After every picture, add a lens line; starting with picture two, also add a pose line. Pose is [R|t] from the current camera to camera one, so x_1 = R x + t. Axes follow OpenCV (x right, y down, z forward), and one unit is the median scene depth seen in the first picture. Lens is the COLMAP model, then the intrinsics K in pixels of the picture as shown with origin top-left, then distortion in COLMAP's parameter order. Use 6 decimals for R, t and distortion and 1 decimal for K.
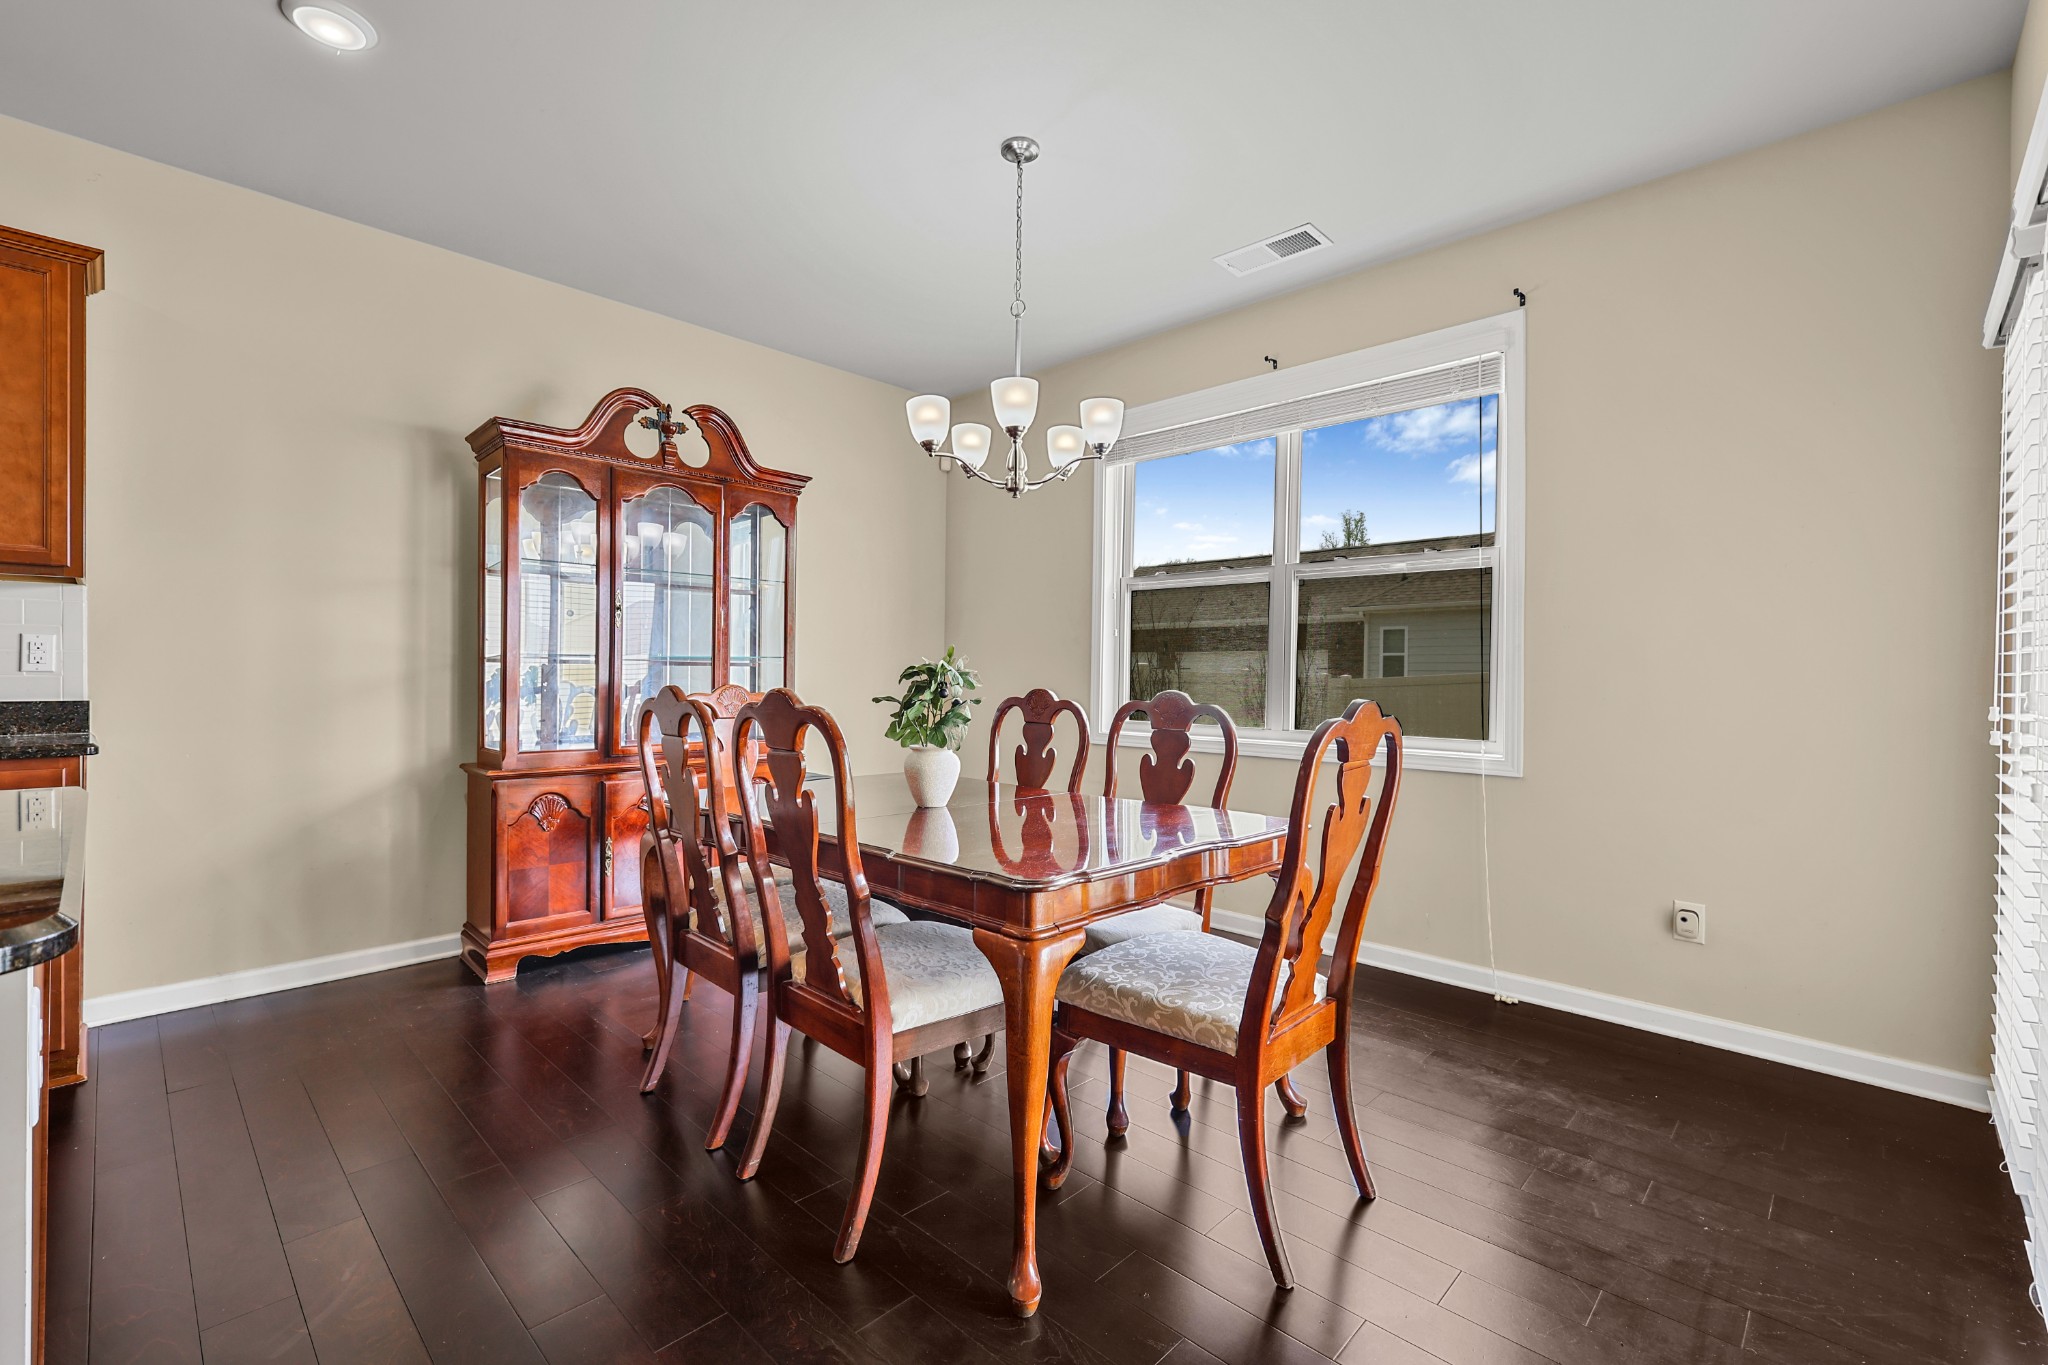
lens RADIAL K [[888.6, 0, 1027.0], [0, 888.6, 680.8], [0, 0, 1]] dist [0.003191, 0.000343]
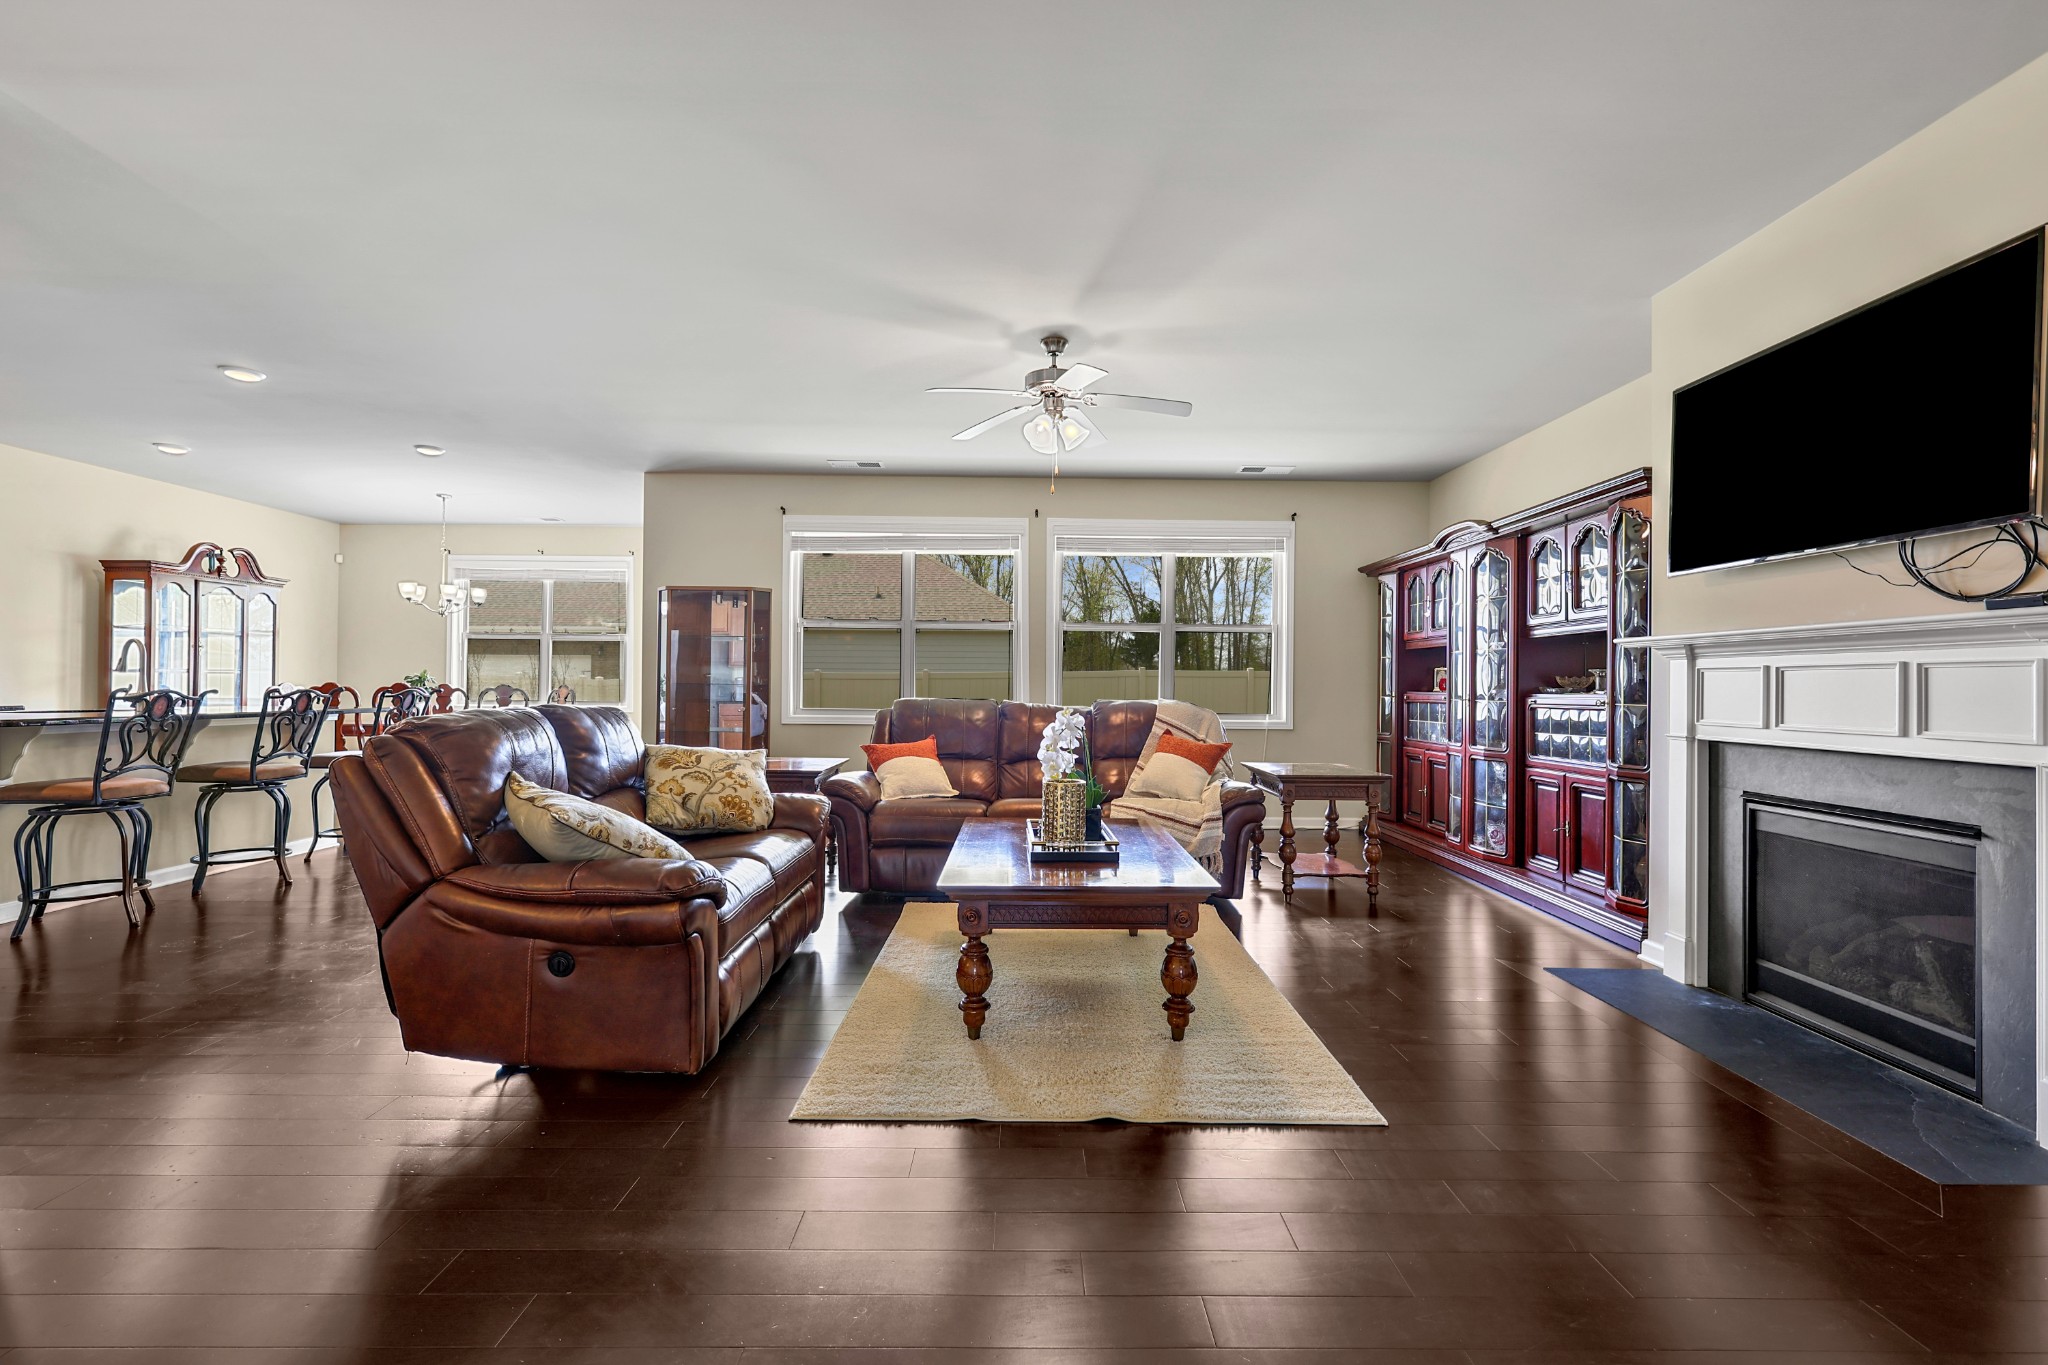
lens RADIAL K [[893.2, 0, 1033.6], [0, 893.2, 674.9], [0, 0, 1]] dist [0.002413, 0.000133]
pose [[0.715325, 0.005526, 0.698771, -0.733479], [-0.000749, 0.999974, -0.007141, 0.000482], [-0.698792, 0.004585, 0.715310, -2.644736]]
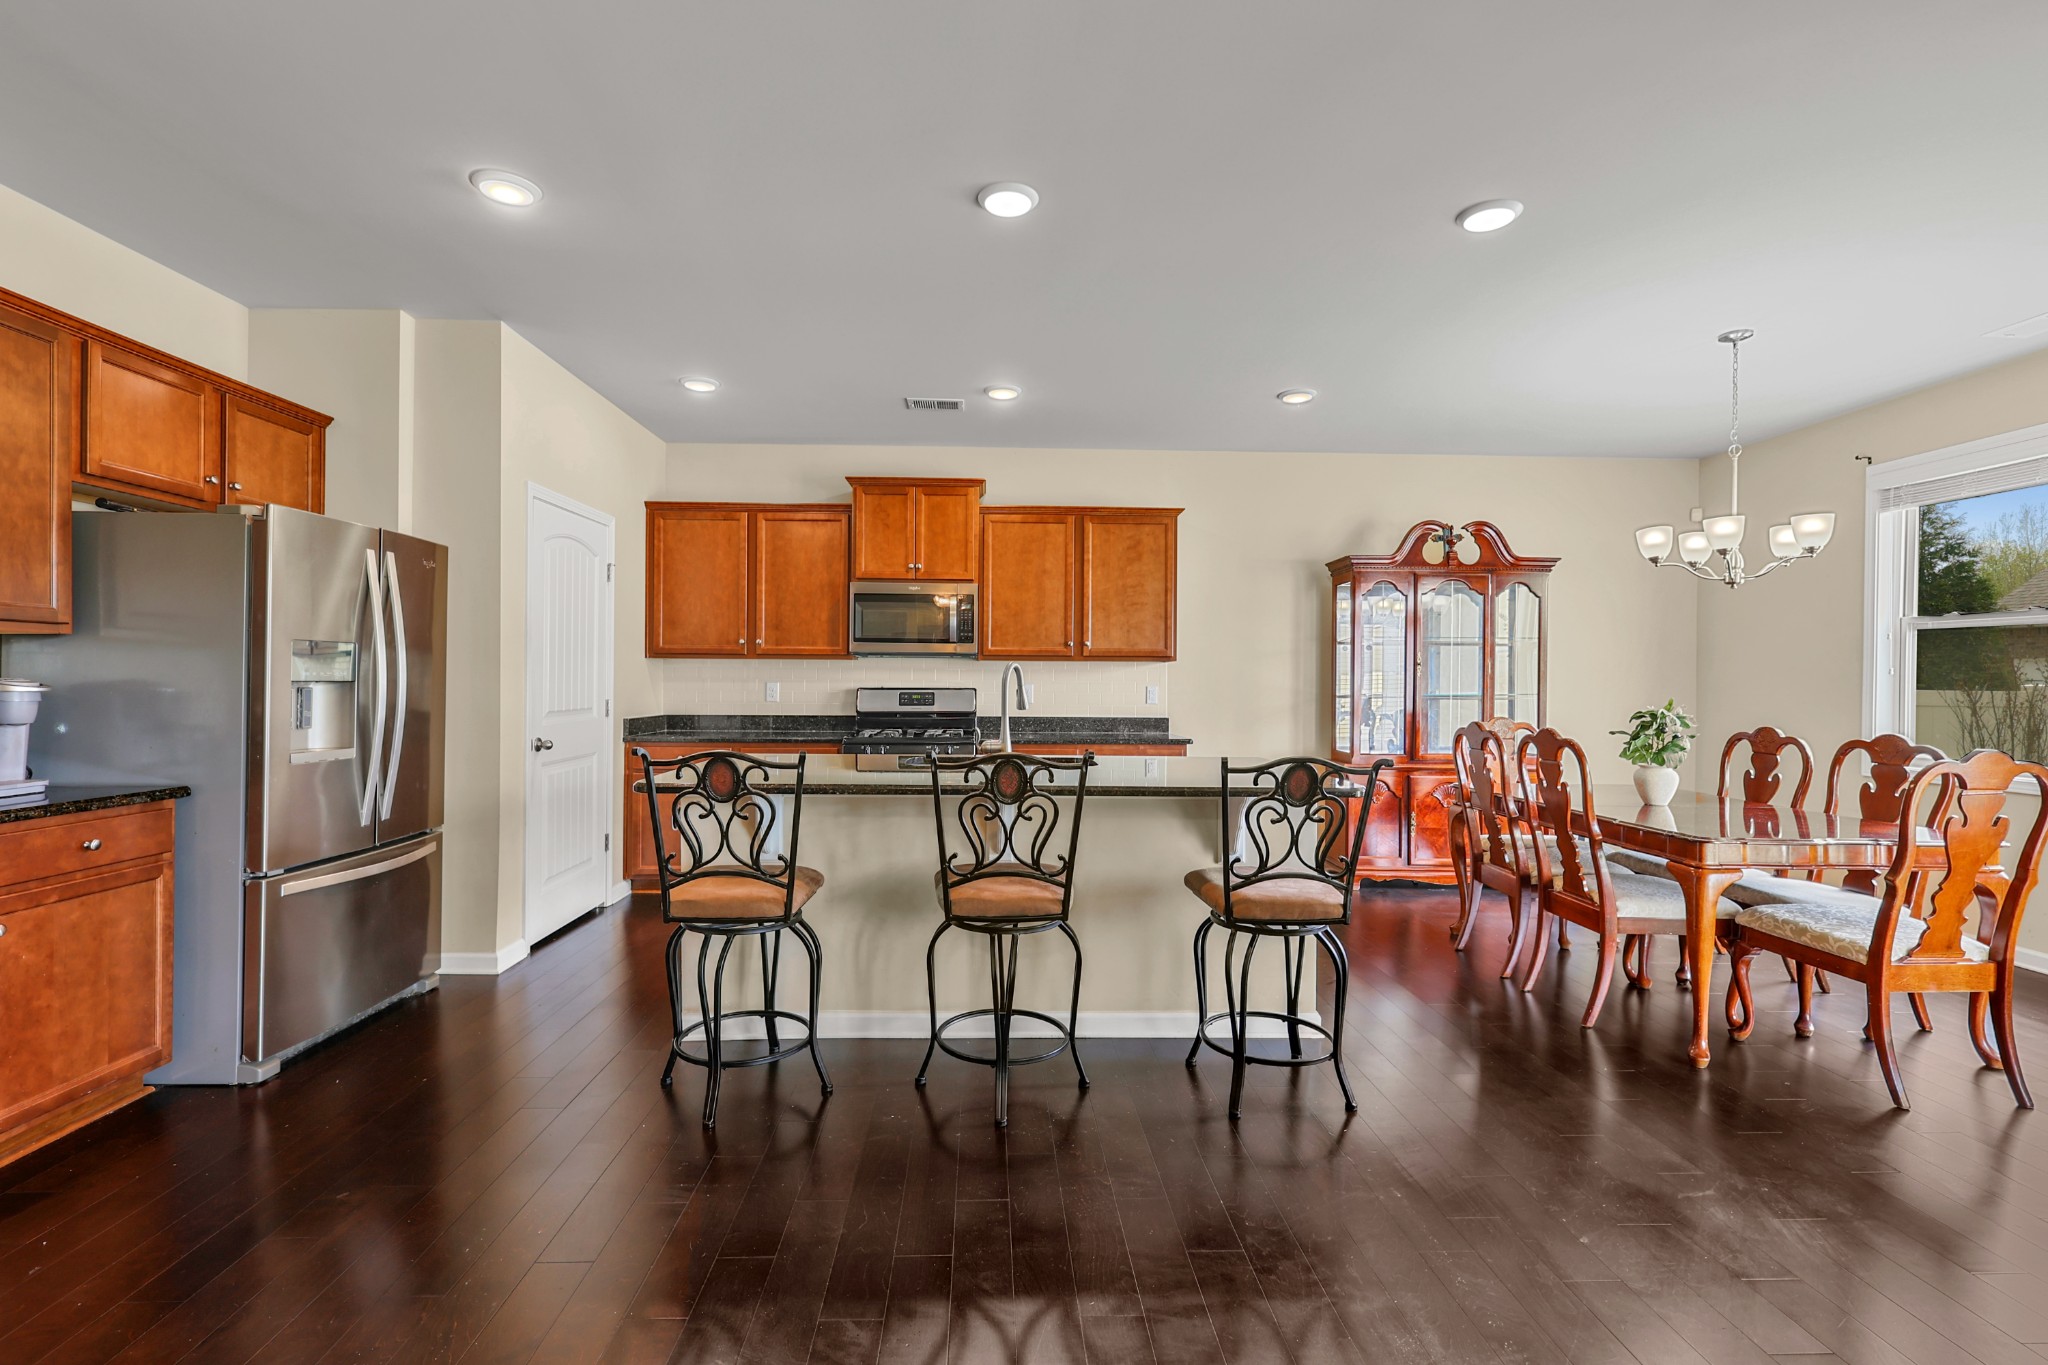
lens RADIAL K [[908.1, 0, 1009.2], [0, 908.1, 675.4], [0, 0, 1]] dist [0.001110, 0.000076]
pose [[0.712823, -0.006120, -0.701317, 0.191444], [-0.004769, 0.999897, -0.013573, -0.051736], [0.701327, 0.013020, 0.712720, -0.863399]]
